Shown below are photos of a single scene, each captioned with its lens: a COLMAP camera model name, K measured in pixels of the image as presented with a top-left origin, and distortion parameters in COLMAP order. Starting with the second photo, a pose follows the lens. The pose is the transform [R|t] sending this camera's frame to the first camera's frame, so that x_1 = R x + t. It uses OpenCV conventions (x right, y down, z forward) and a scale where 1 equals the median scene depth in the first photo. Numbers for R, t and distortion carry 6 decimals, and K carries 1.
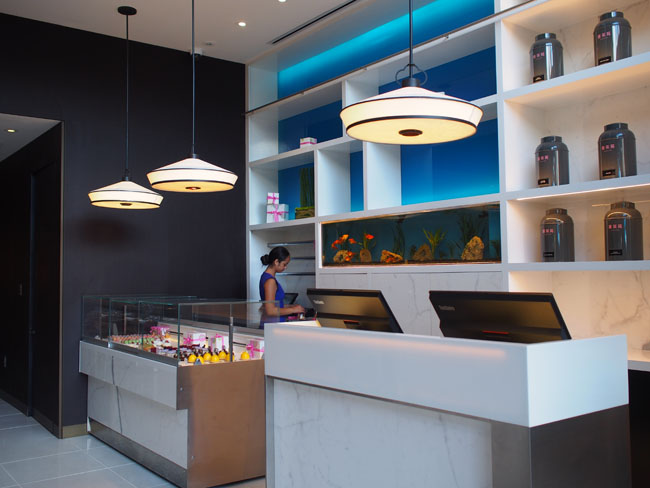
lens RADIAL K [[657.6, 0, 325.0], [0, 657.6, 244.2], [0, 0, 1]] dist [0.008356, 0.000000]
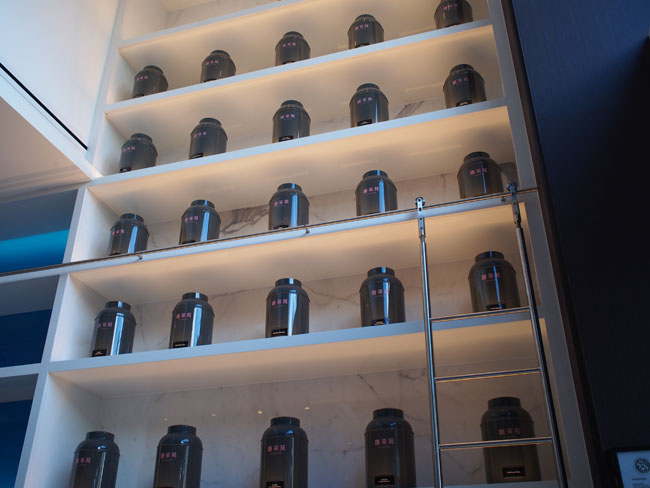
lens RADIAL K [[657.6, 0, 324.1], [0, 657.6, 244.9], [0, 0, 1]] dist [0.008356, 0.000000]
pose [[0.810442, 0.298647, 0.503978, 0.110259], [-0.040276, 0.886666, -0.460652, -0.018097], [-0.584432, 0.353034, 0.730620, 0.234554]]
